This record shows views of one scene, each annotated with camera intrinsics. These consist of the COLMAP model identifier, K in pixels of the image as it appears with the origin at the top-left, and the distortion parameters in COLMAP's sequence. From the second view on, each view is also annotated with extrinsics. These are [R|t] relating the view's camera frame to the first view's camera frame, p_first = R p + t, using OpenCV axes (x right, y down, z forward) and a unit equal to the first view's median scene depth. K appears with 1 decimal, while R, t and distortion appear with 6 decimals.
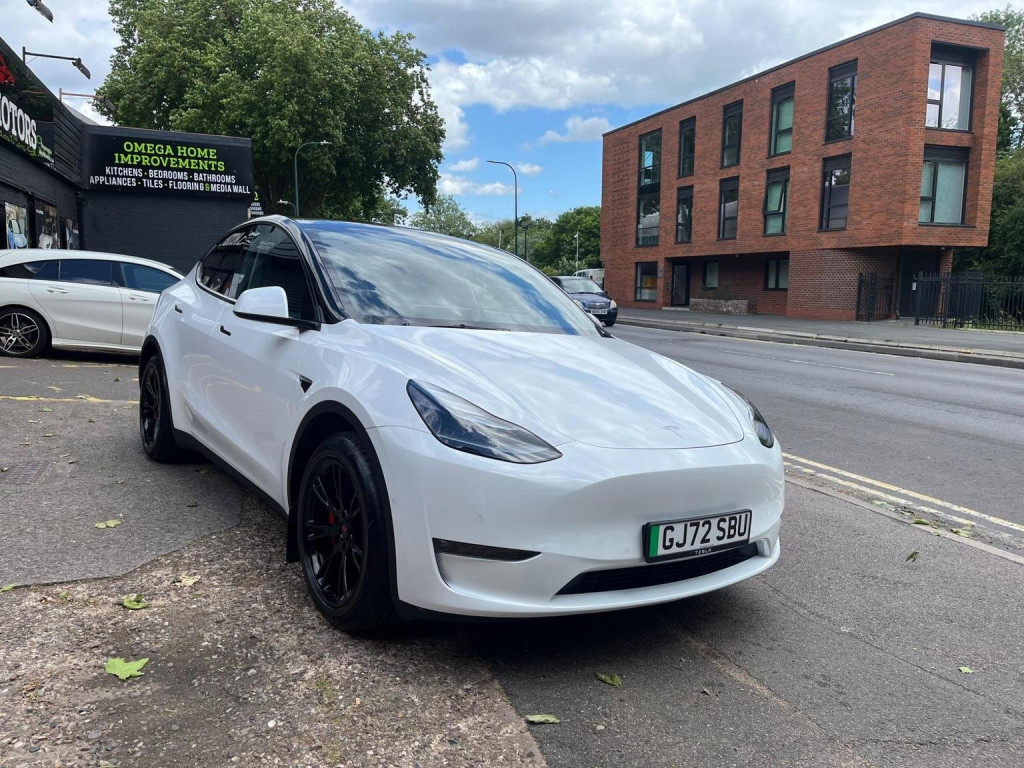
lens RADIAL K [[774.8, 0, 507.4], [0, 774.8, 386.8], [0, 0, 1]] dist [0.070626, -0.095125]
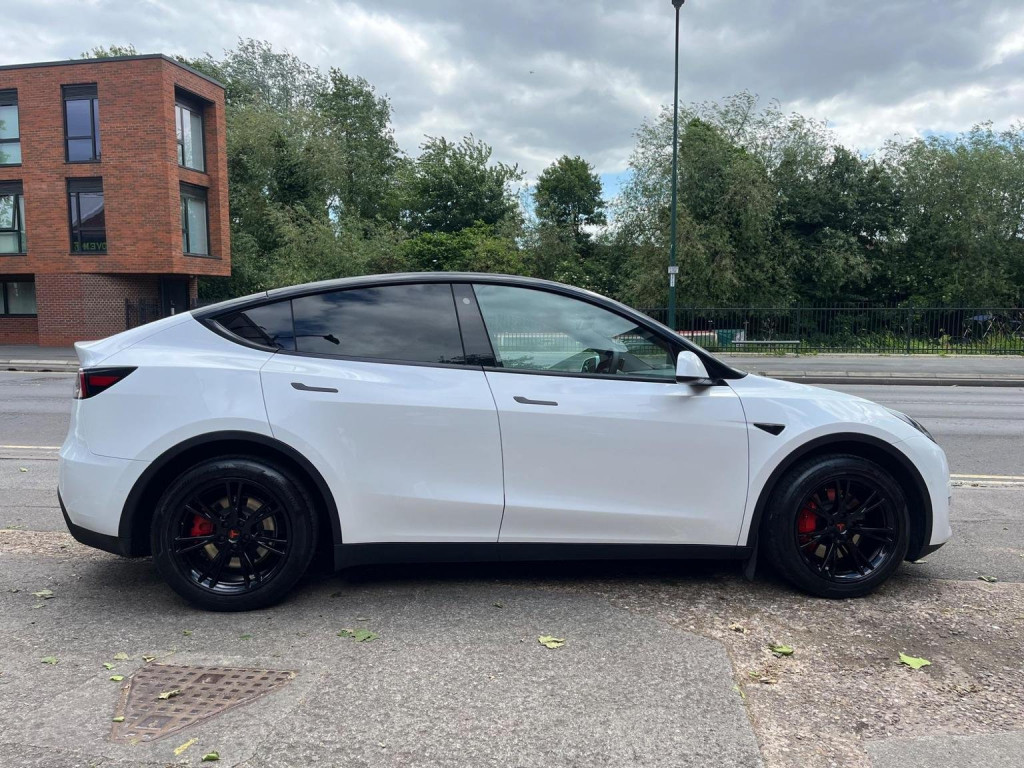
lens RADIAL K [[774.8, 0, 506.9], [0, 774.8, 384.2], [0, 0, 1]] dist [0.070626, -0.095125]
pose [[0.497108, -0.096916, 0.862259, -0.198284], [0.120170, 0.991856, 0.042203, -0.022755], [-0.859327, 0.082639, 0.504706, 0.095280]]
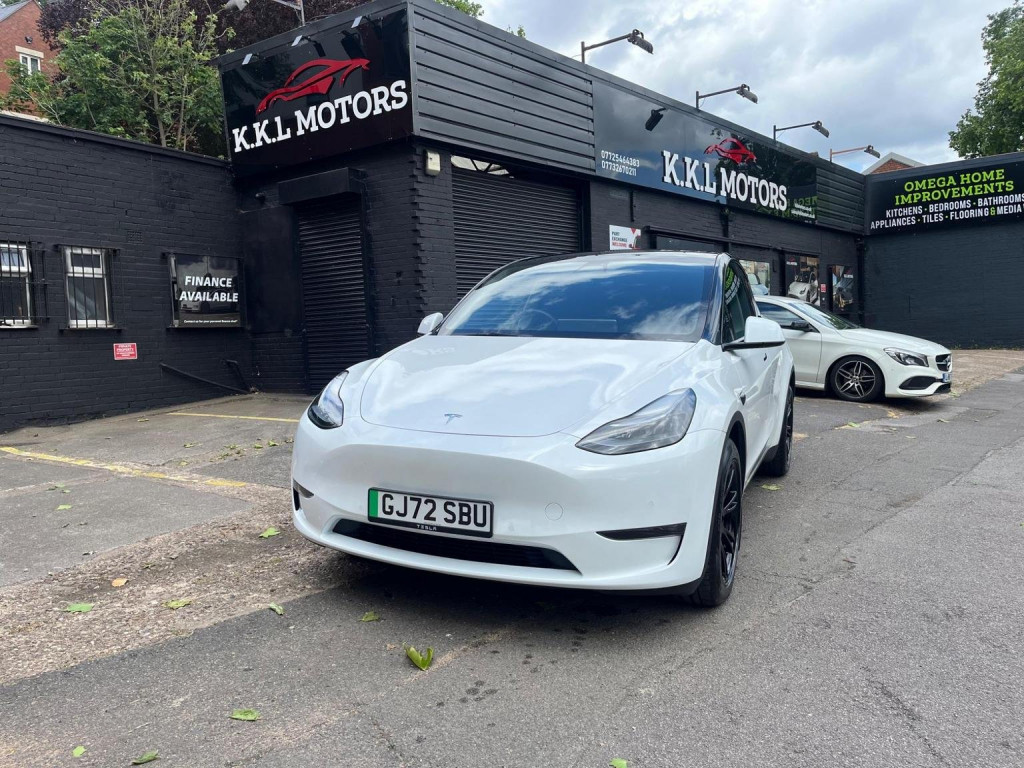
lens RADIAL K [[774.8, 0, 505.4], [0, 774.8, 386.4], [0, 0, 1]] dist [0.070626, -0.095125]
pose [[0.490135, 0.011702, -0.871568, 0.139647], [-0.060239, 0.997974, -0.020477, 0.003604], [0.869562, 0.062539, 0.489847, 0.062771]]
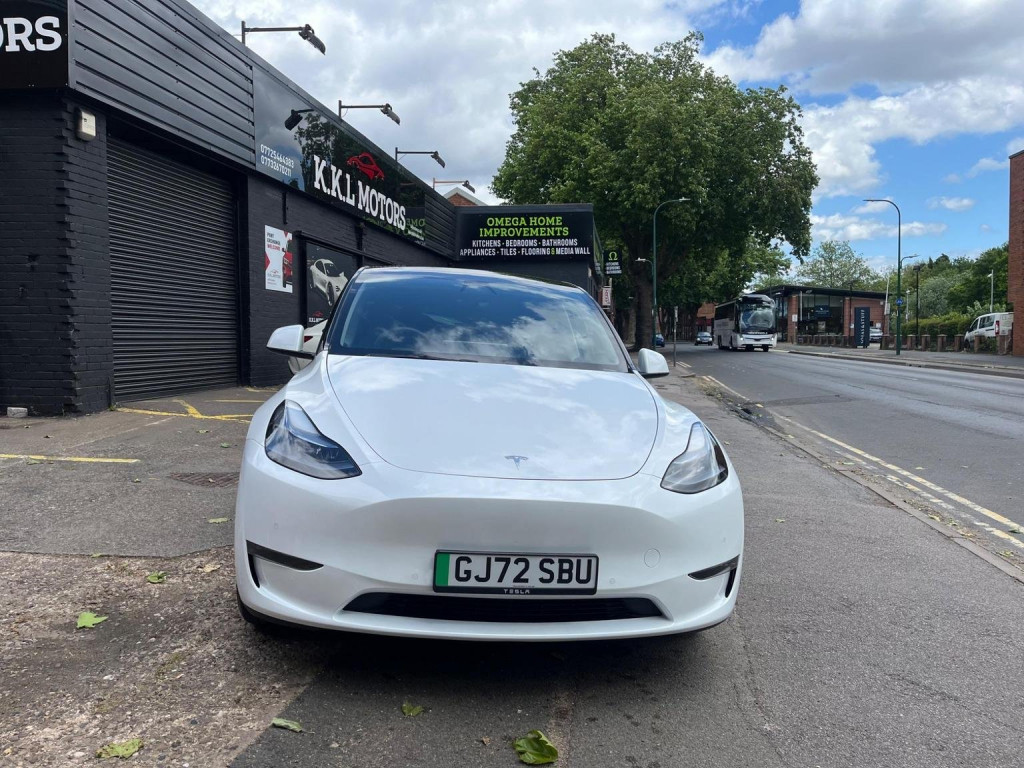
lens RADIAL K [[774.8, 0, 507.1], [0, 774.8, 389.7], [0, 0, 1]] dist [0.070626, -0.095125]
pose [[0.882517, 0.013719, -0.470081, 0.075796], [-0.044699, 0.997496, -0.054806, 0.002647], [0.468152, 0.069379, 0.880920, 0.018503]]
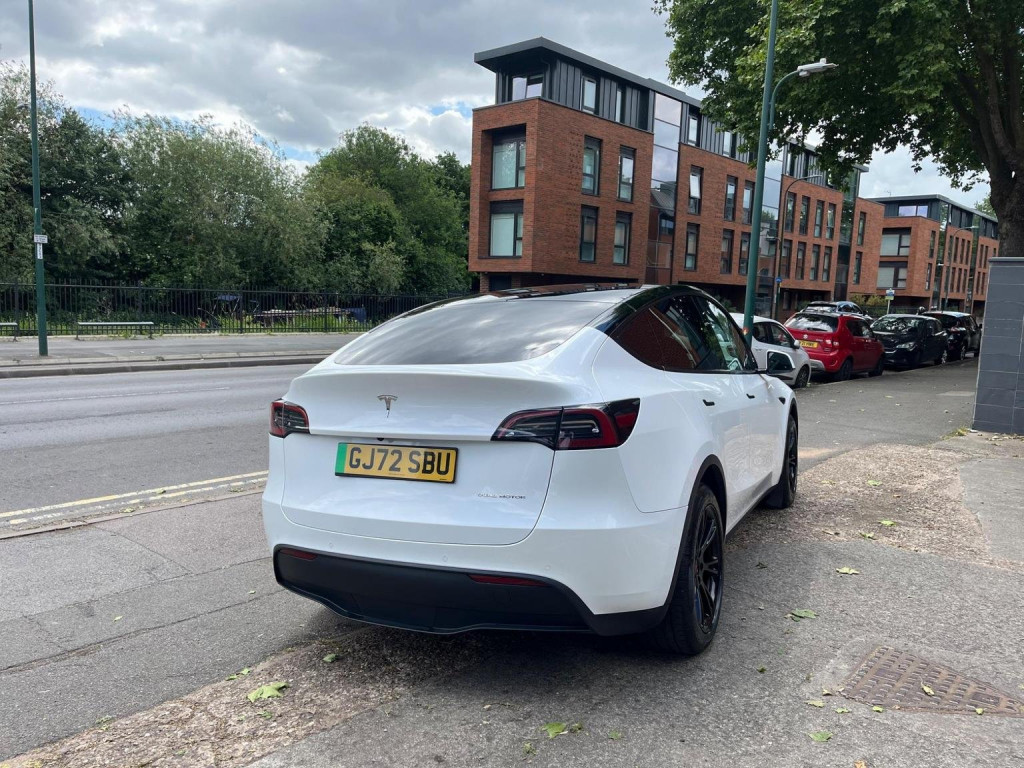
lens RADIAL K [[774.8, 0, 507.5], [0, 774.8, 388.3], [0, 0, 1]] dist [0.070626, -0.095125]
pose [[-0.460899, -0.131695, 0.877627, -0.200719], [0.080092, 0.978720, 0.188926, -0.054726], [-0.883831, 0.157367, -0.440543, 0.305477]]
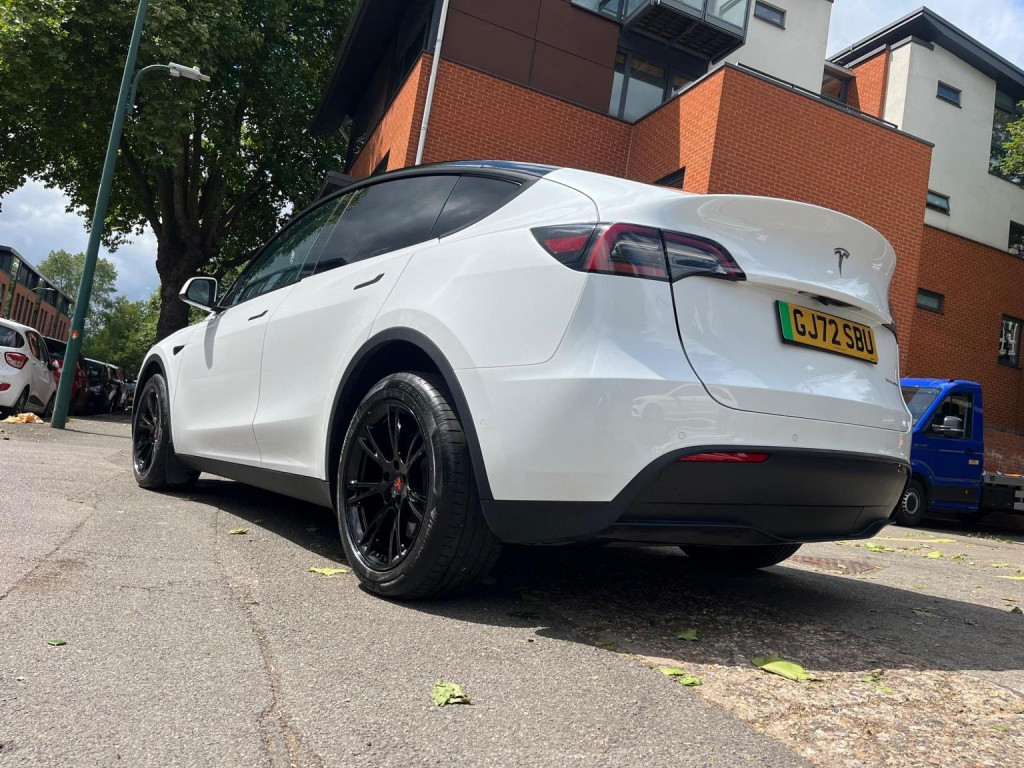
lens RADIAL K [[774.8, 0, 521.1], [0, 774.8, 389.1], [0, 0, 1]] dist [0.070626, -0.095125]
pose [[-0.985714, -0.164994, -0.033831, -0.046432], [-0.166467, 0.984940, 0.046708, -0.013086], [0.025615, 0.051673, -0.998336, 0.367259]]
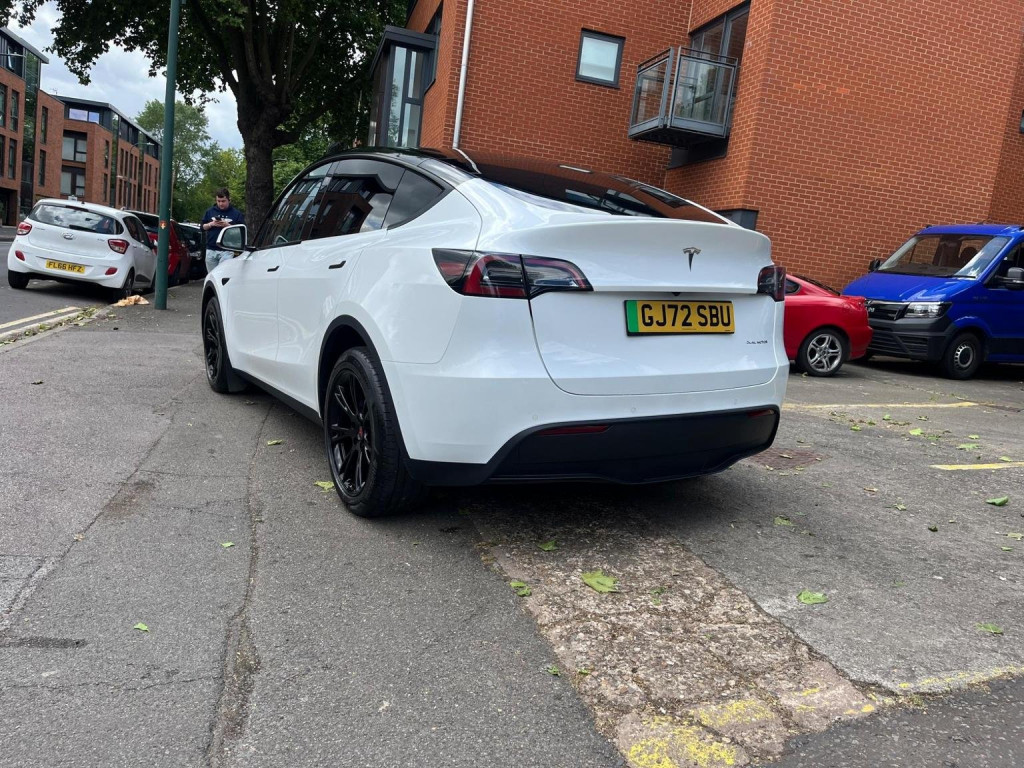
lens RADIAL K [[774.8, 0, 508.3], [0, 774.8, 390.2], [0, 0, 1]] dist [0.070626, -0.095125]
pose [[-0.987491, -0.140912, 0.070742, -0.070466], [-0.116390, 0.954130, 0.275844, -0.041316], [-0.106367, 0.264160, -0.958596, 0.391664]]
